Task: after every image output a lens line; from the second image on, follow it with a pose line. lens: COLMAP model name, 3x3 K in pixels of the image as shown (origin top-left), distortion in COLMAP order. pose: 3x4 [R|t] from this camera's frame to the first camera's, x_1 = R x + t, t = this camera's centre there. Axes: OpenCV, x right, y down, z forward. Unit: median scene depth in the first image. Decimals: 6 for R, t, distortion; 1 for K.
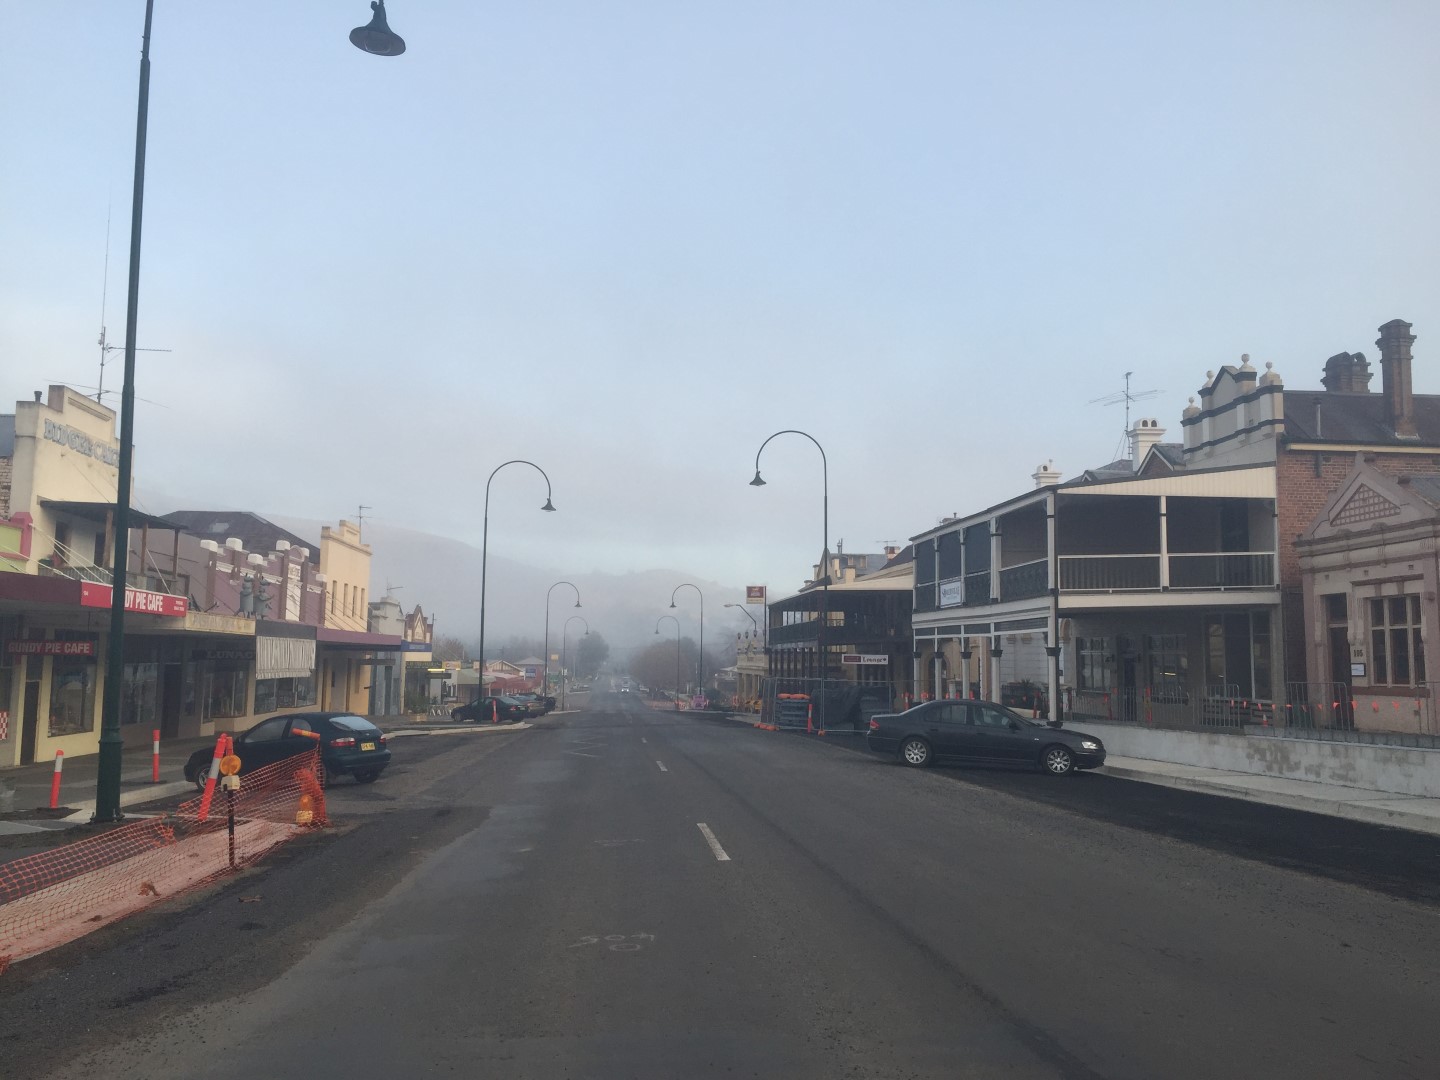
lens RADIAL K [[1192.8, 0, 720.0], [0, 1192.8, 540.0], [0, 0, 1]] dist [0.072817, -0.000060]
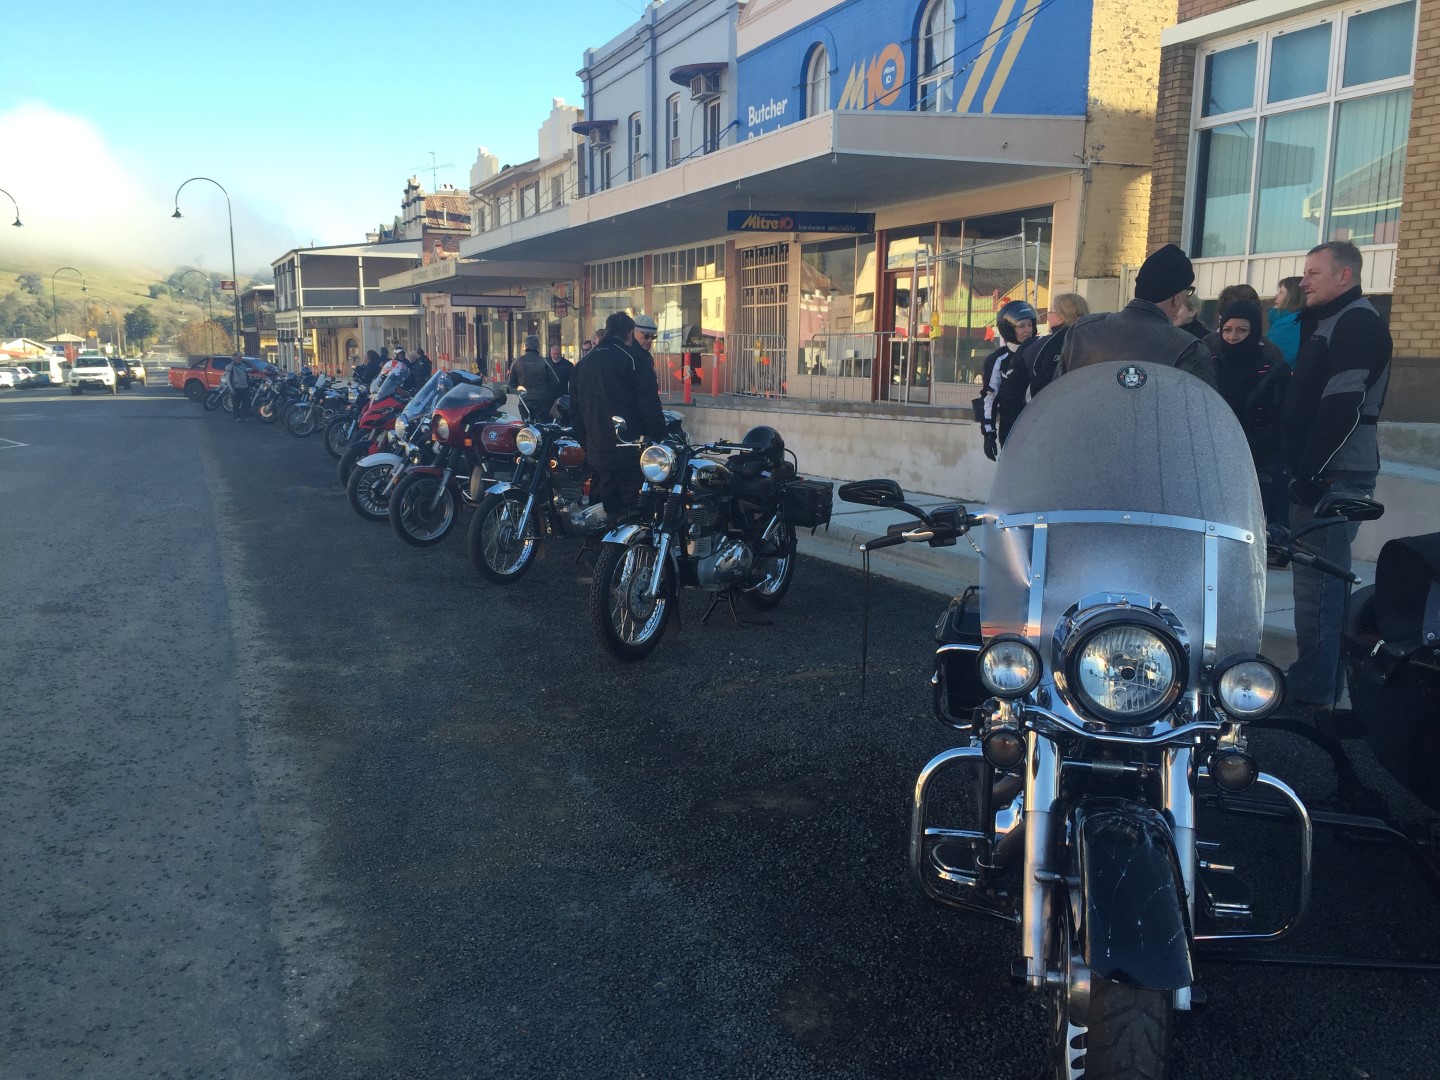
lens RADIAL K [[1192.8, 0, 720.0], [0, 1192.8, 540.0], [0, 0, 1]] dist [0.072817, -0.000060]
pose [[0.958387, -0.056127, 0.279899, 0.313418], [-0.022544, 0.962539, 0.270204, -0.116070], [-0.284579, -0.265270, 0.921220, -0.892167]]
